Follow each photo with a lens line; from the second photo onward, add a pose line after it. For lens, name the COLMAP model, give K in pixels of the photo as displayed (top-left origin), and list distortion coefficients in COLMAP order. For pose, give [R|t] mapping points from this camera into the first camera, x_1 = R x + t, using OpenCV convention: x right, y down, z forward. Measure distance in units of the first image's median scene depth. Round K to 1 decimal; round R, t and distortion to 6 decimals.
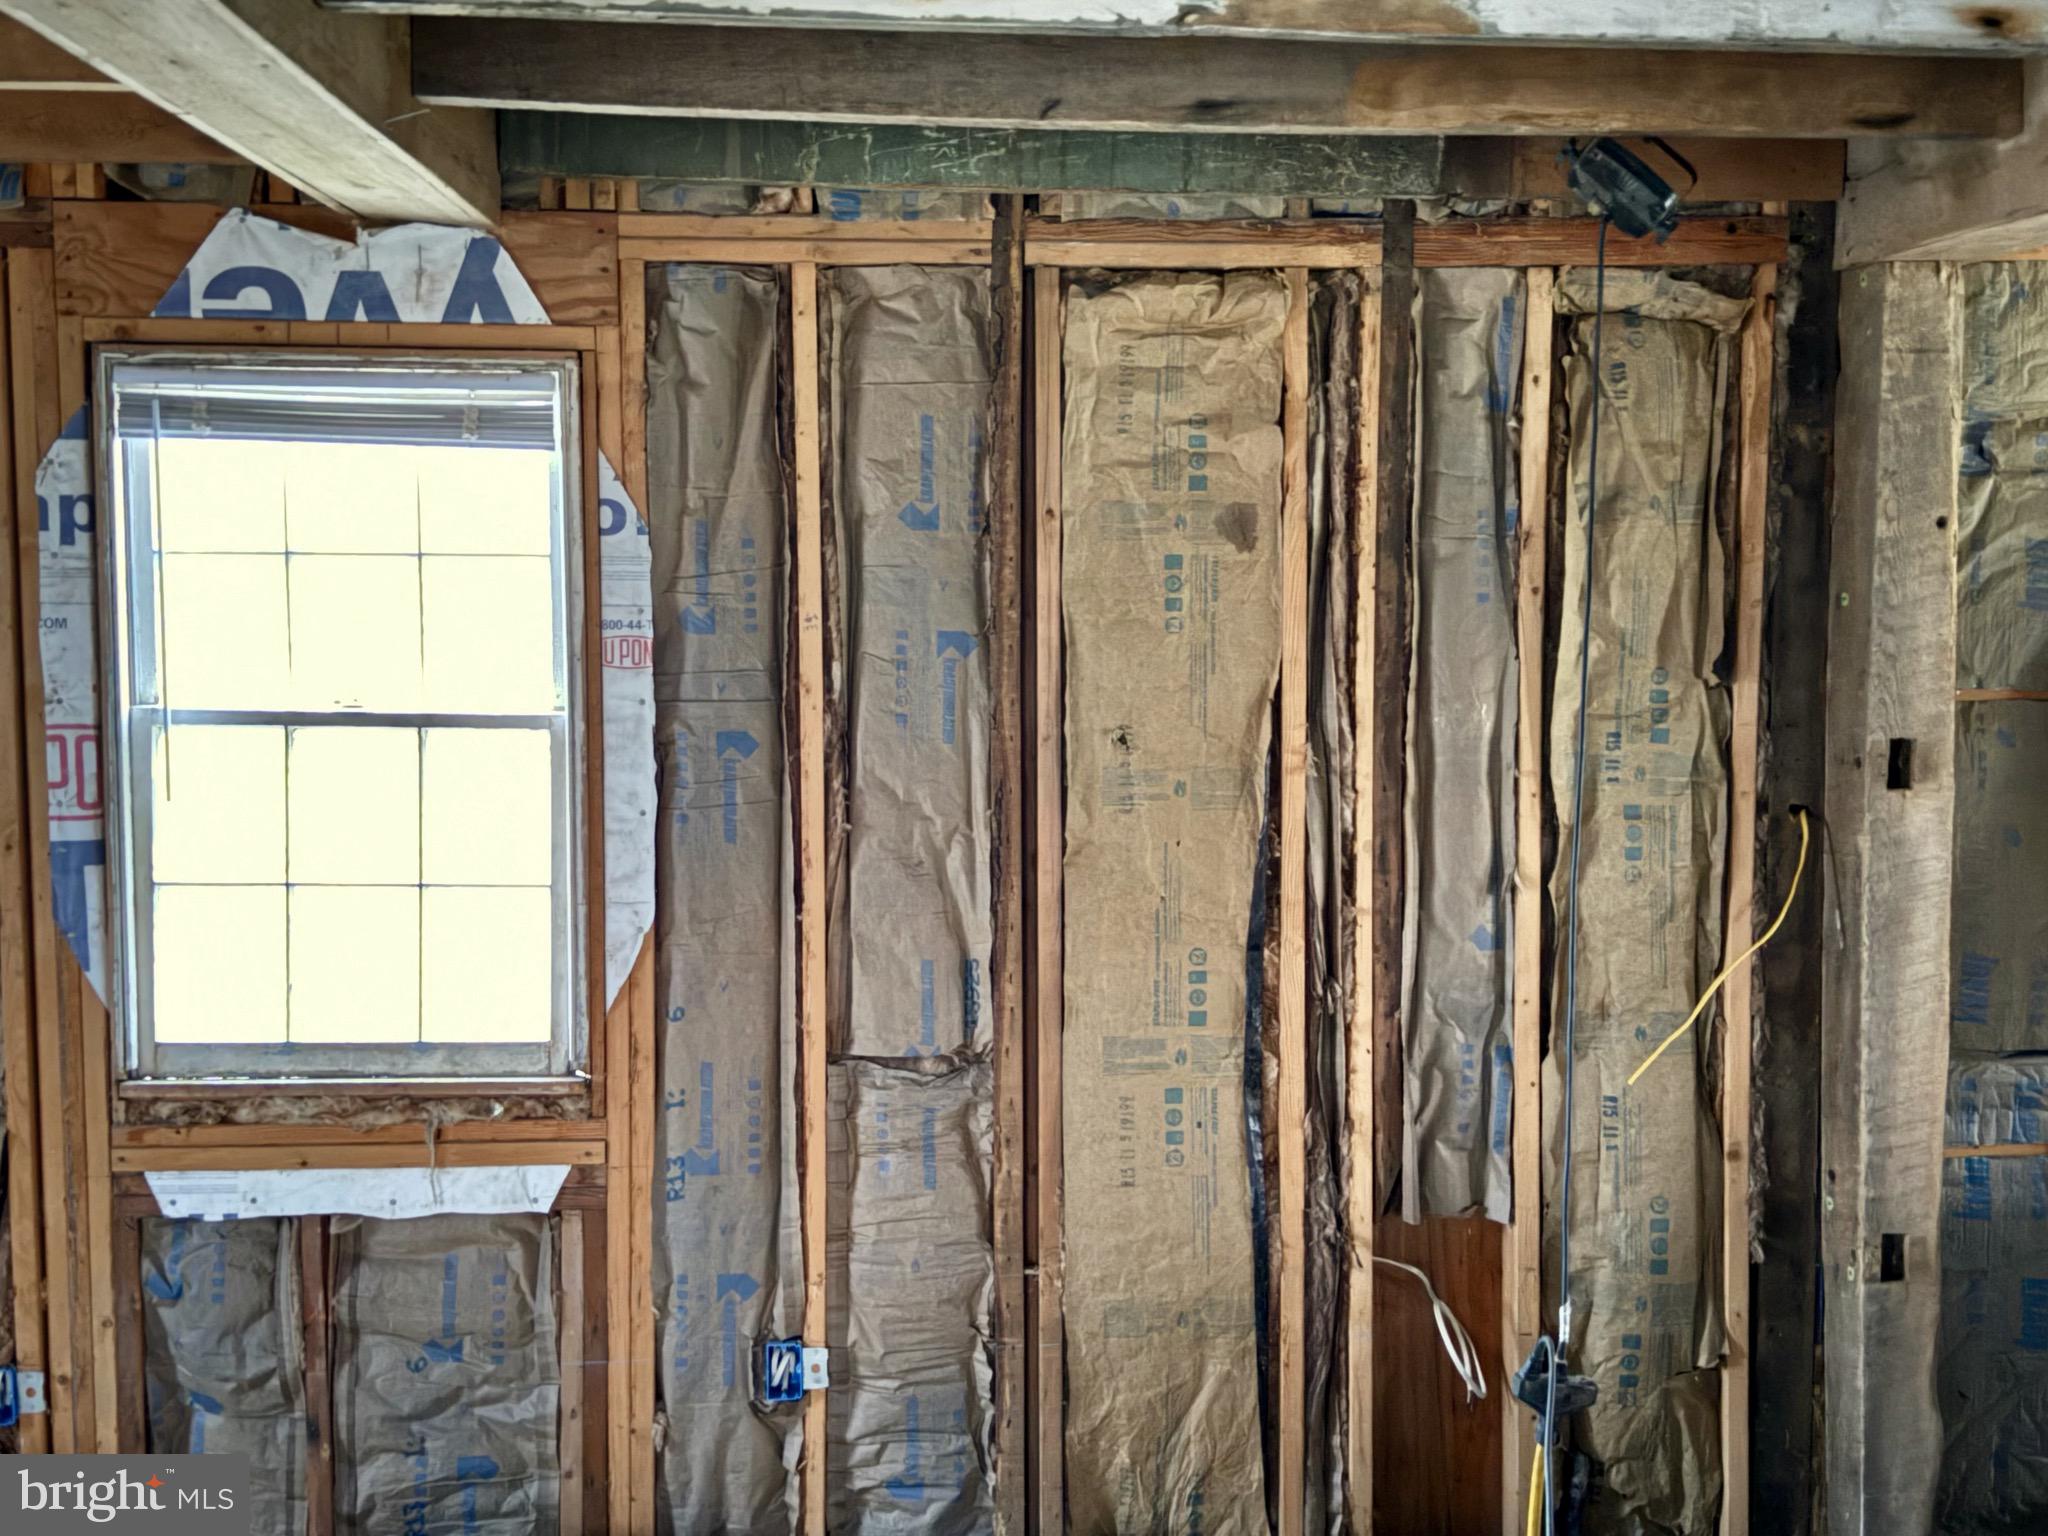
lens RADIAL K [[2268.1, 0, 1017.7], [0, 2268.1, 761.9], [0, 0, 1]] dist [0.201902, -0.469609]
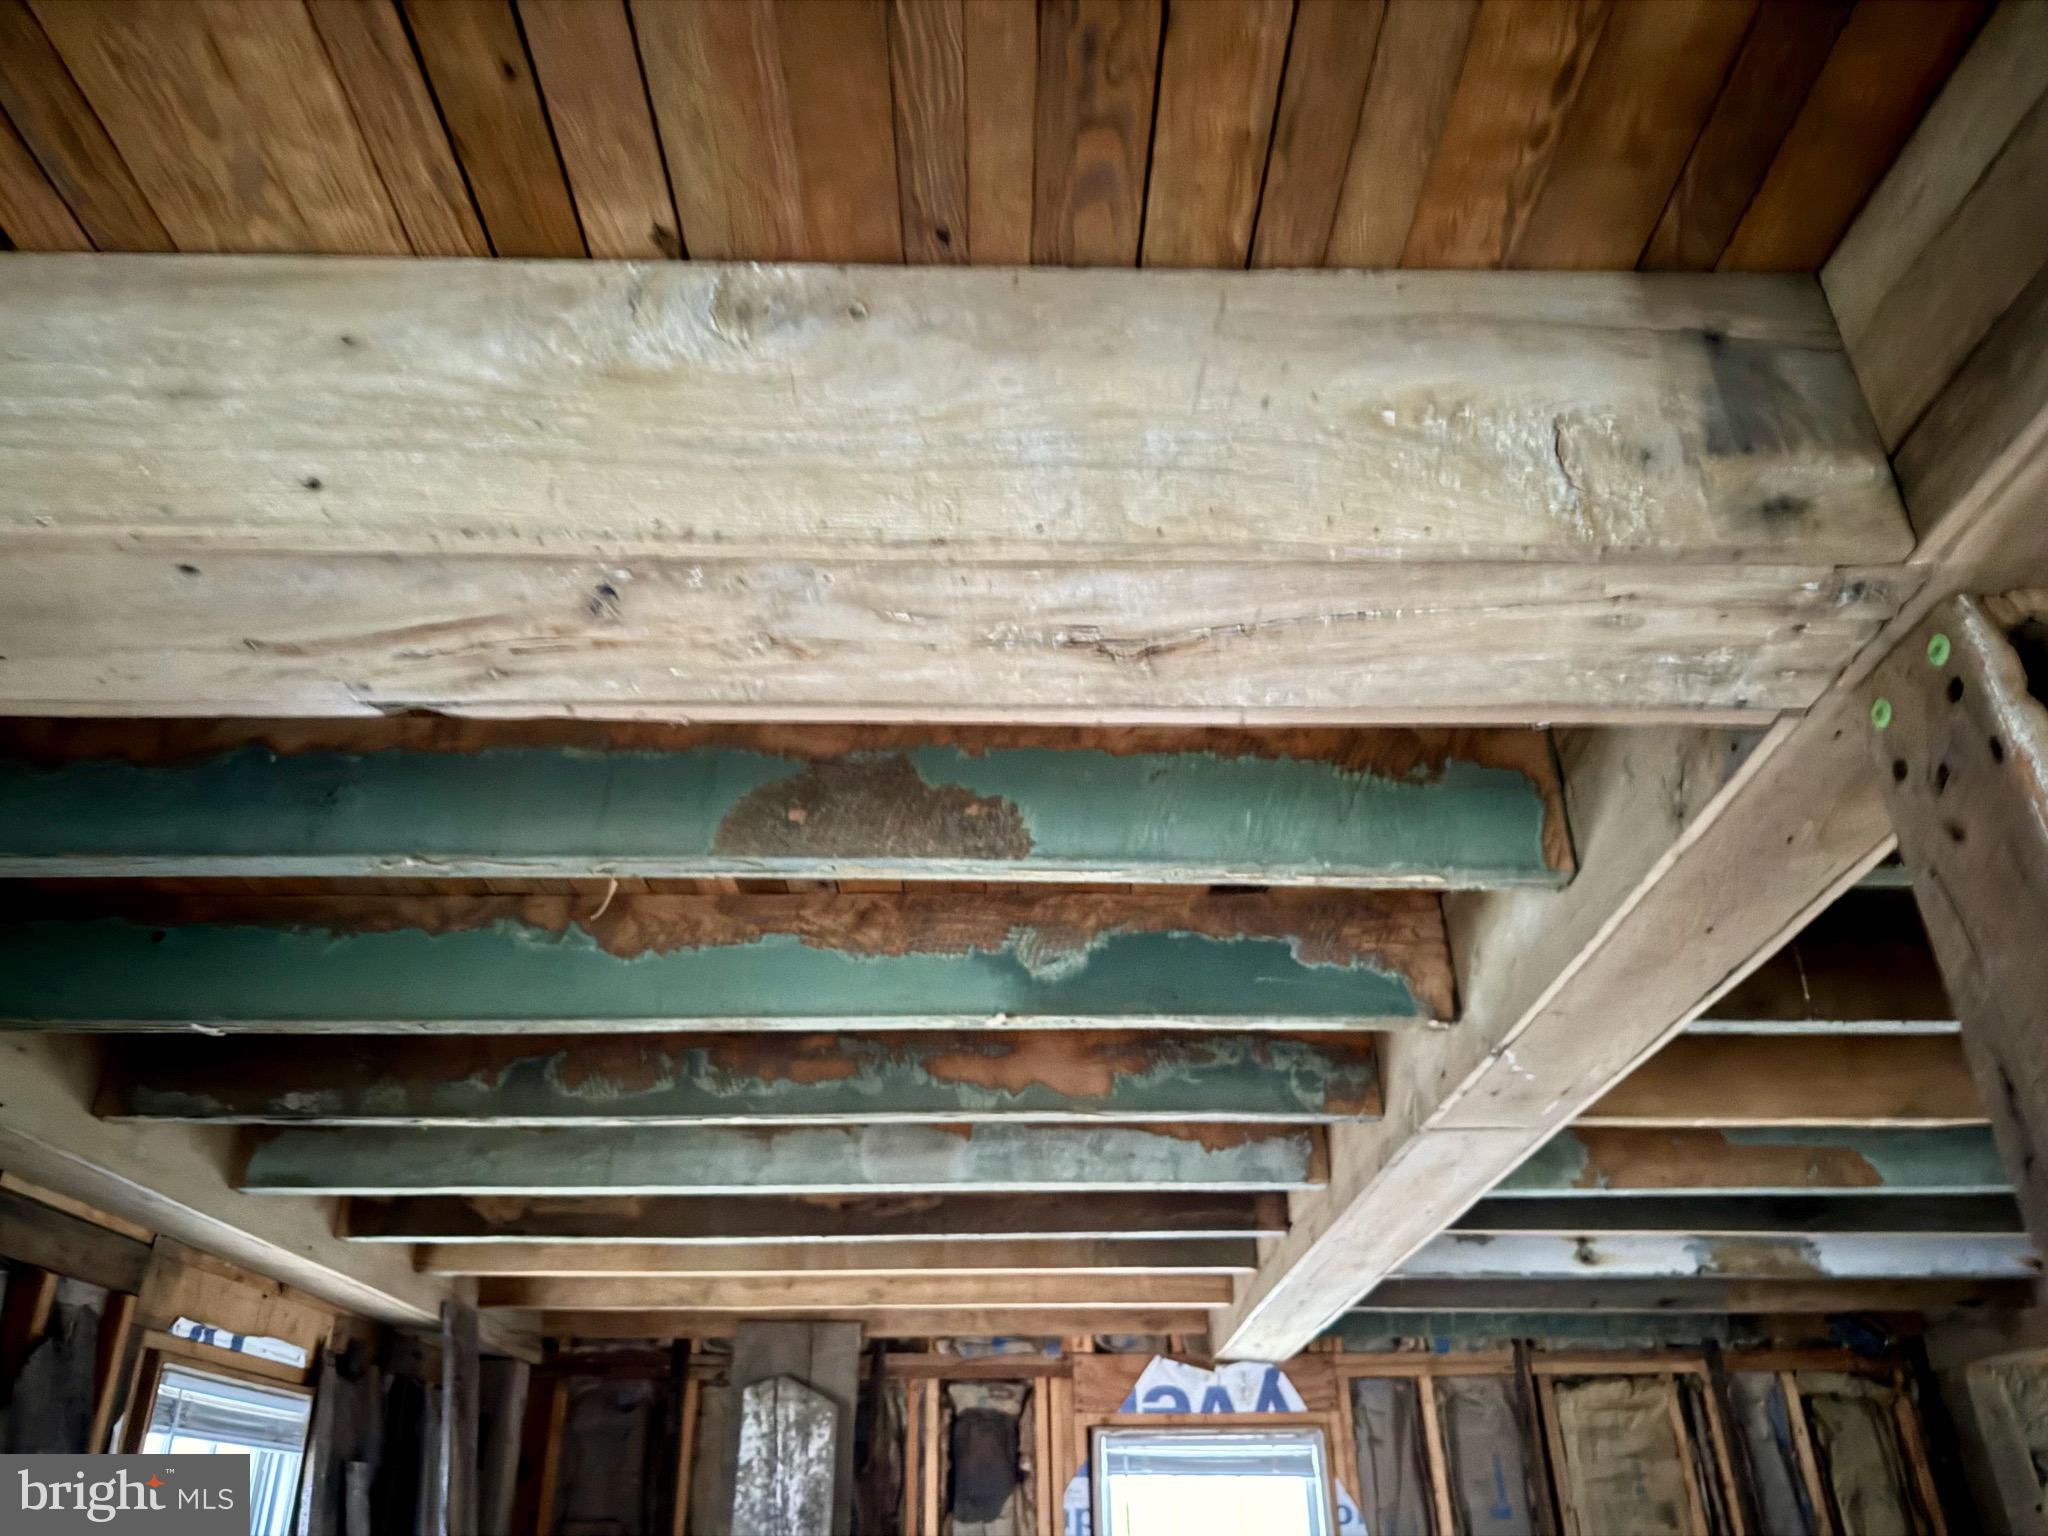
lens RADIAL K [[1480.7, 0, 1024.0], [0, 1480.7, 768.0], [0, 0, 1]] dist [-0.001668, -0.002838]
pose [[0.998975, -0.032314, -0.031691, -0.388762], [0.008875, 0.826448, -0.562943, 0.073998], [0.044382, 0.562085, 0.825888, -0.410278]]
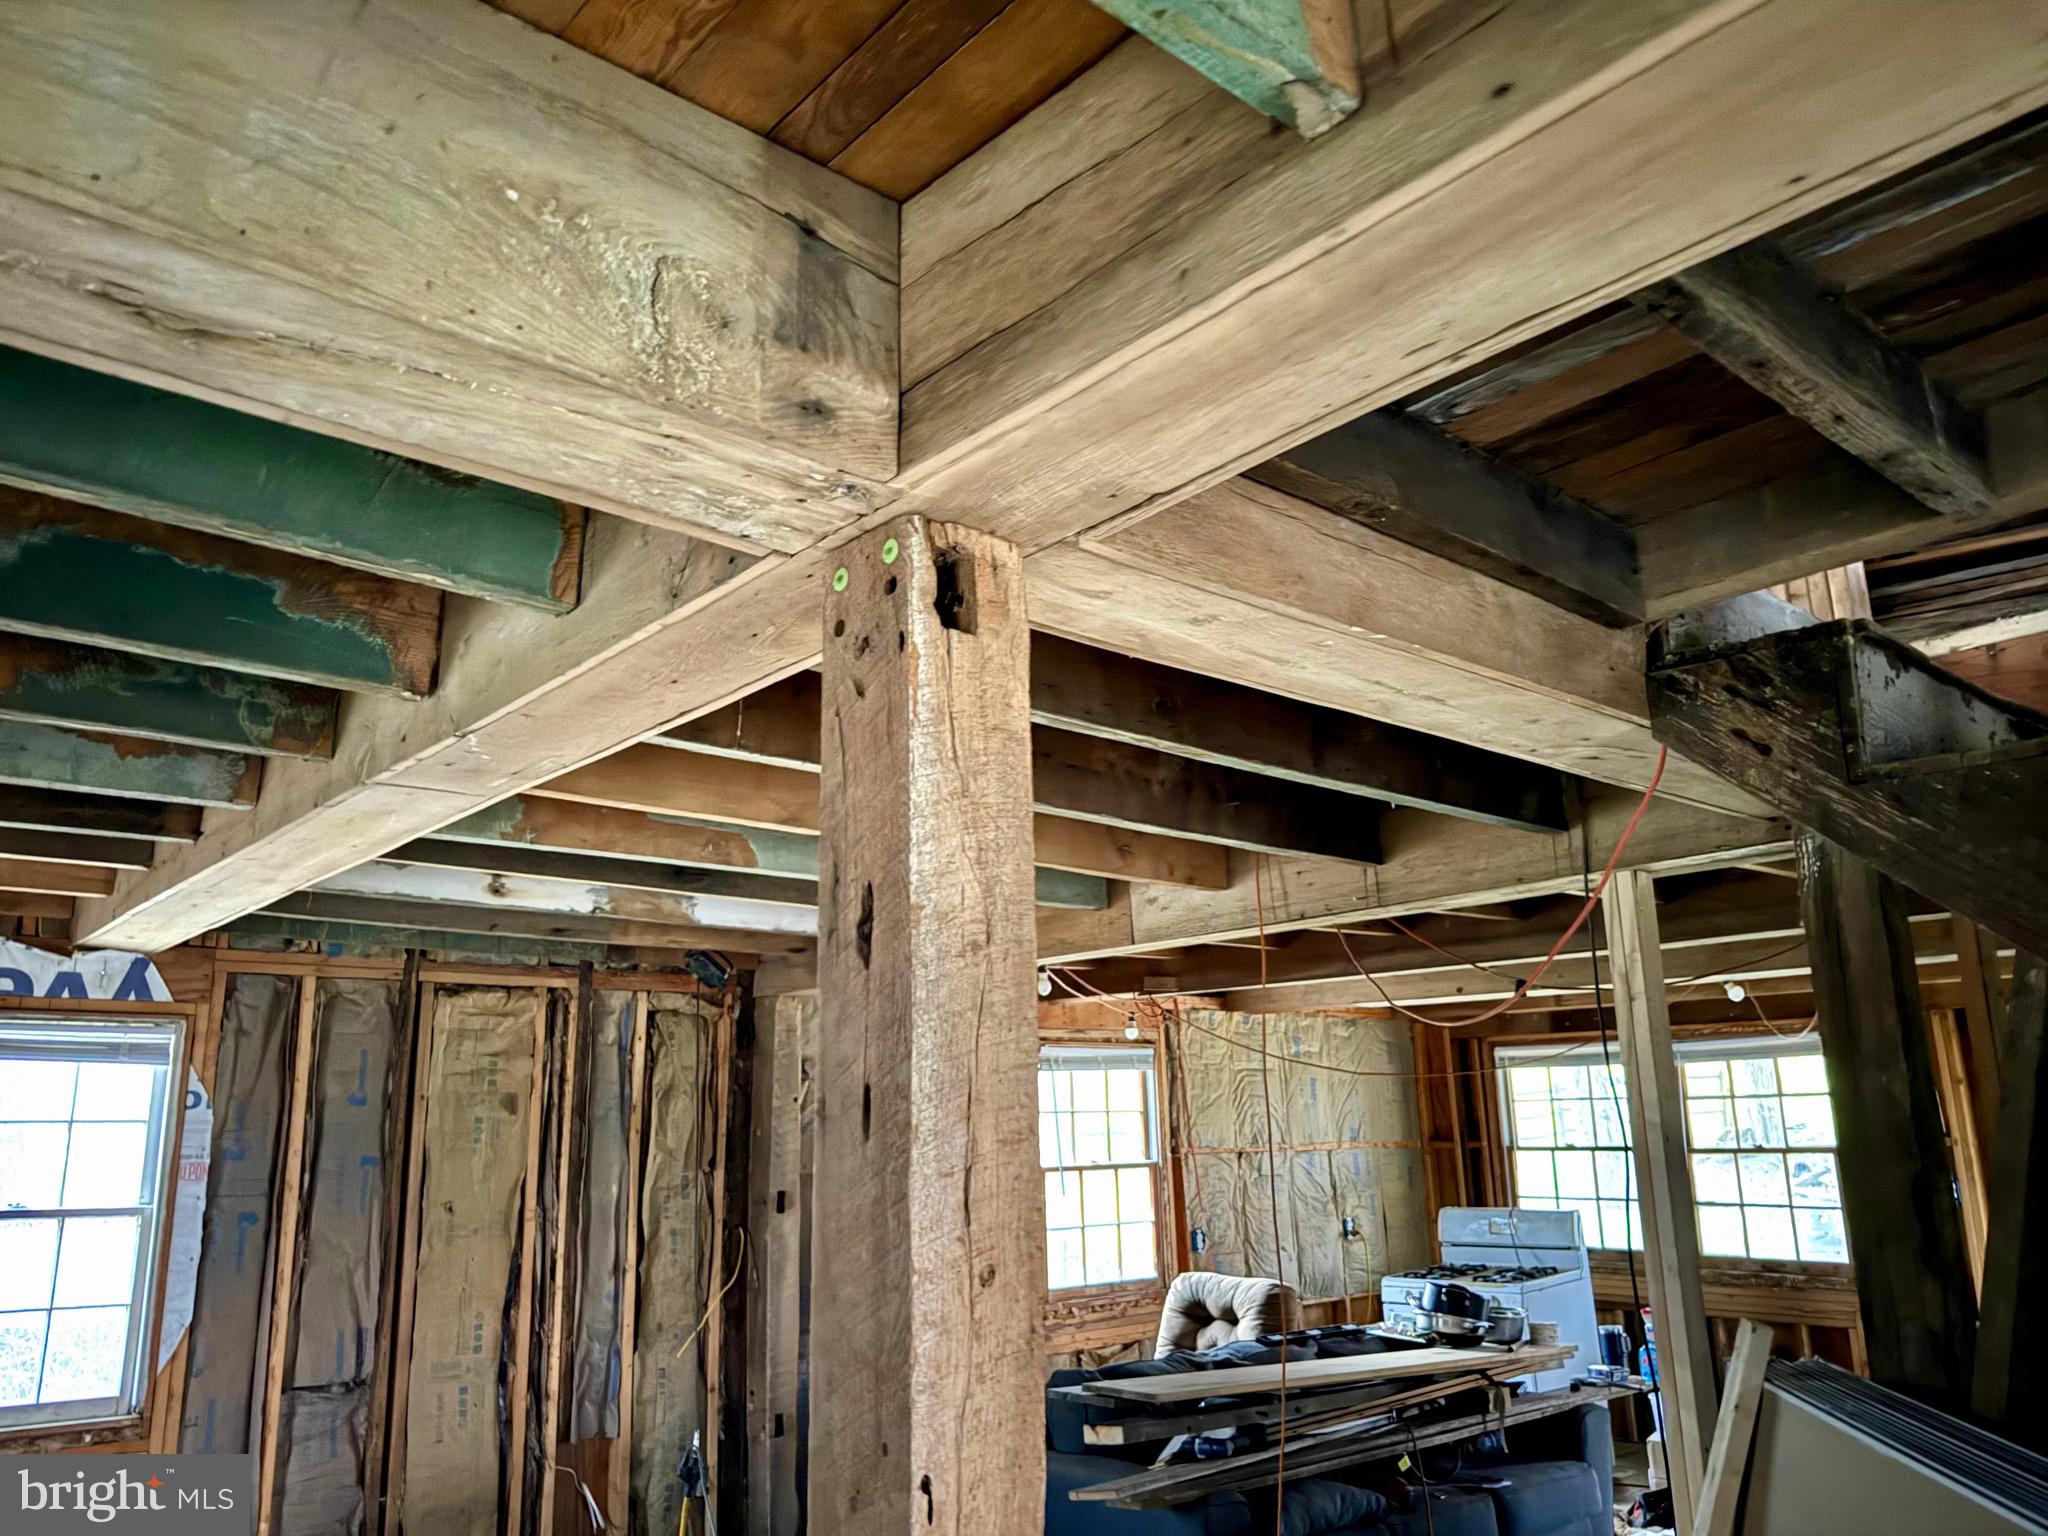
lens RADIAL K [[1492.4, 0, 1029.3], [0, 1492.4, 758.2], [0, 0, 1]] dist [0.027996, -0.044242]
pose [[0.794083, 0.131841, 0.593338, -0.406111], [0.071653, 0.949079, -0.306783, 0.059050], [-0.603571, 0.286126, 0.744201, -0.462413]]
